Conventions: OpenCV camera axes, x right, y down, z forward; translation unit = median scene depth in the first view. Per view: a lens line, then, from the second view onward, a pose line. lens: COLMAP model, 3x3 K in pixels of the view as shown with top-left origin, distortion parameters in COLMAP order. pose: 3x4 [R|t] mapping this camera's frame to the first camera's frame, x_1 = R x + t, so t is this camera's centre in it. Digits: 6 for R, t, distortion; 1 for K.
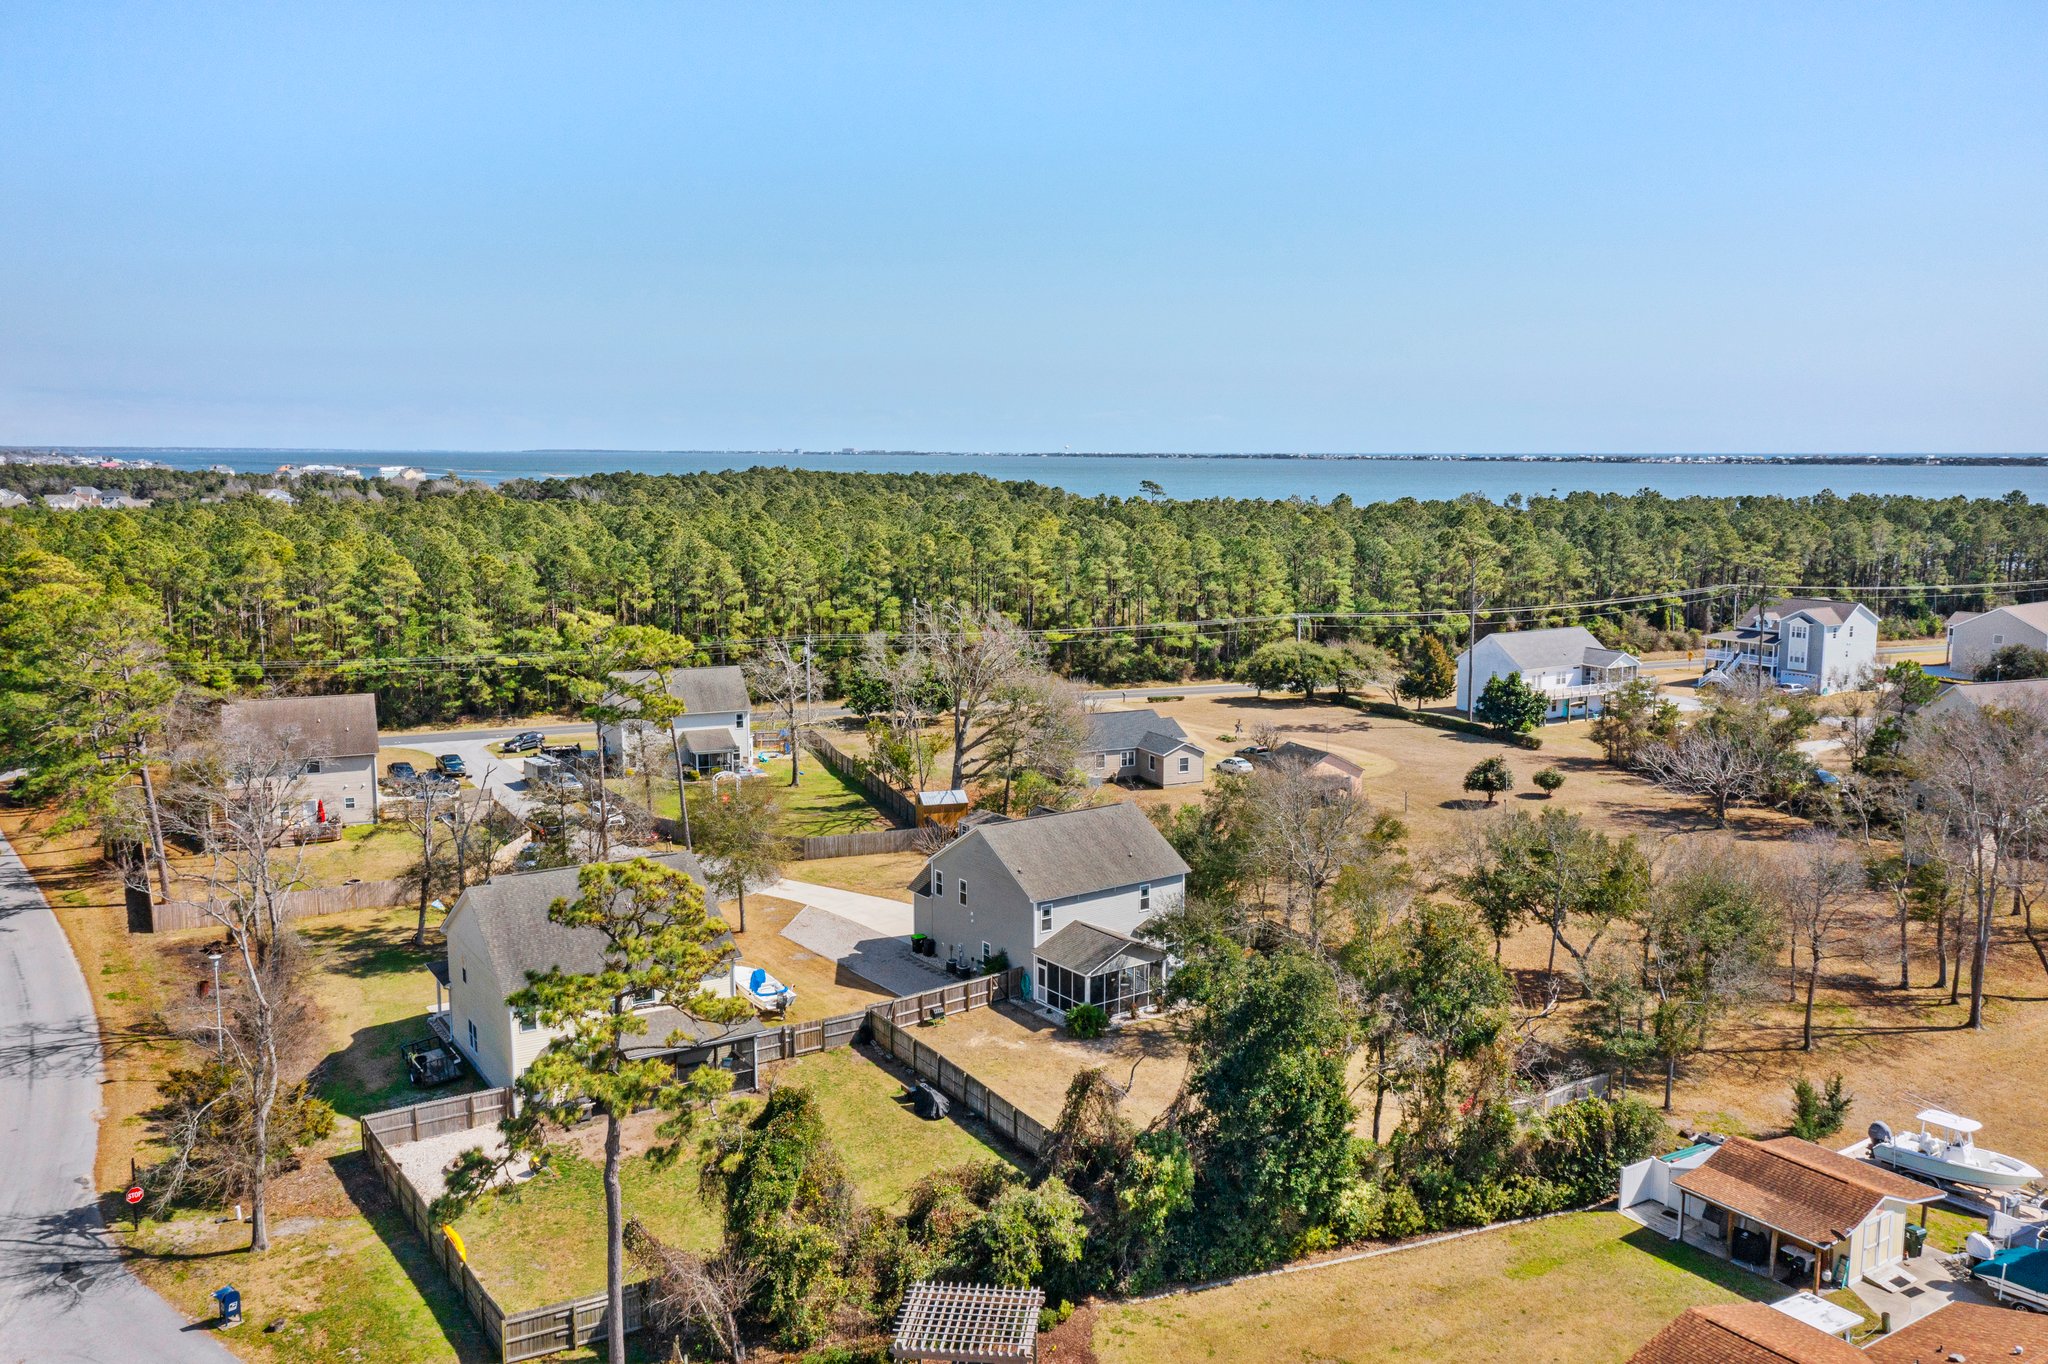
lens RADIAL K [[1695.2, 0, 991.9], [0, 1695.2, 681.6], [0, 0, 1]] dist [-0.003341, 0.006151]
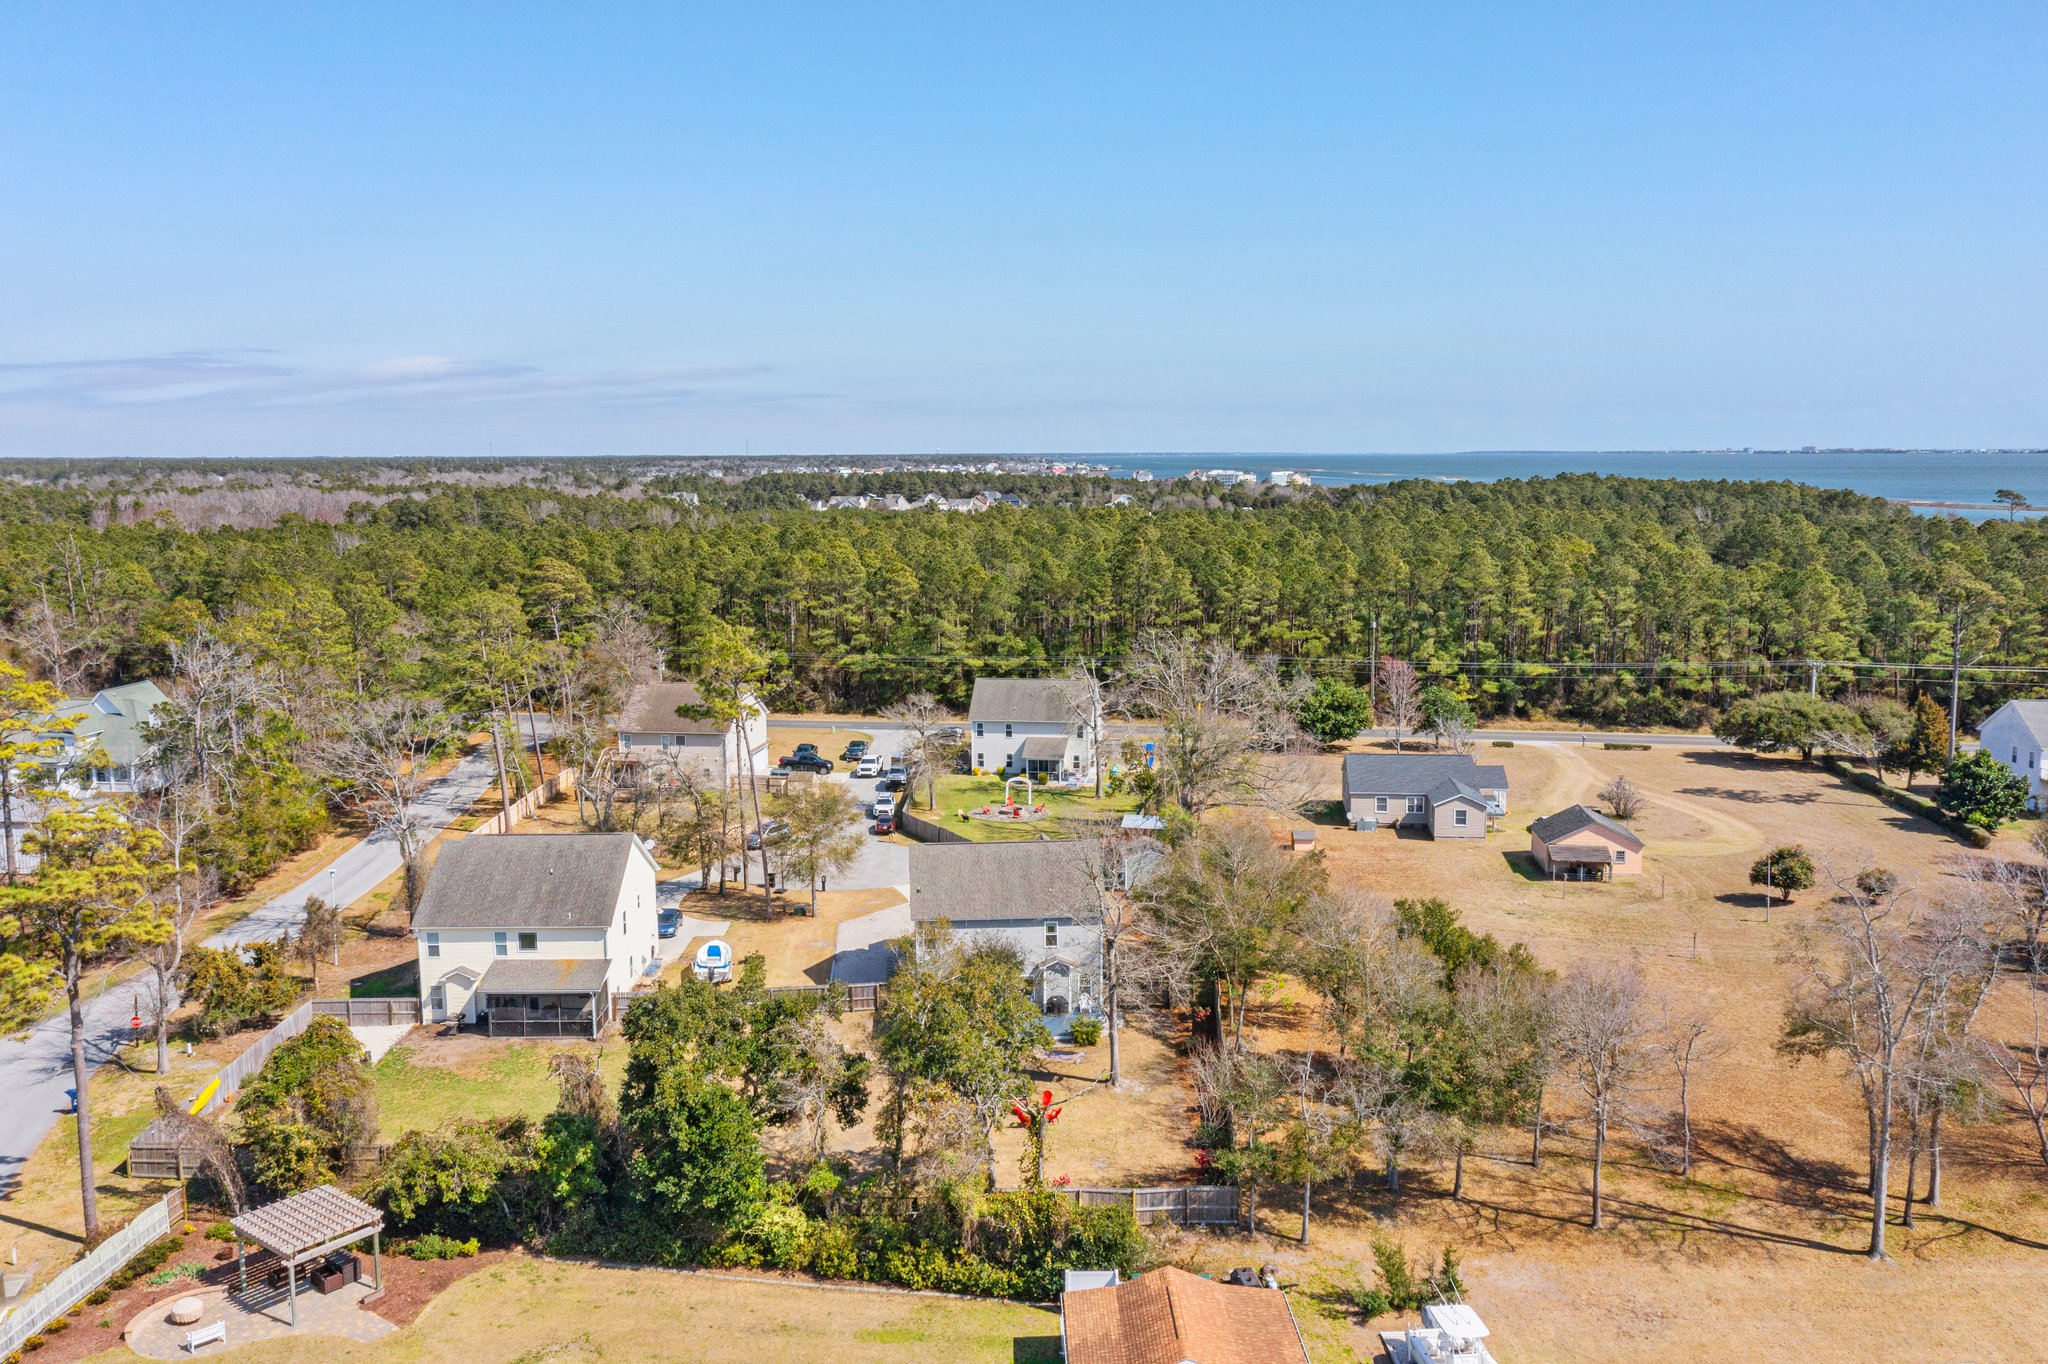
lens RADIAL K [[1695.2, 0, 991.9], [0, 1695.2, 681.6], [0, 0, 1]] dist [-0.003341, 0.006151]
pose [[0.836734, 0.064187, -0.543834, 0.335516], [-0.063599, 0.997777, 0.019912, -0.022757], [0.543904, 0.017926, 0.838956, 0.072895]]
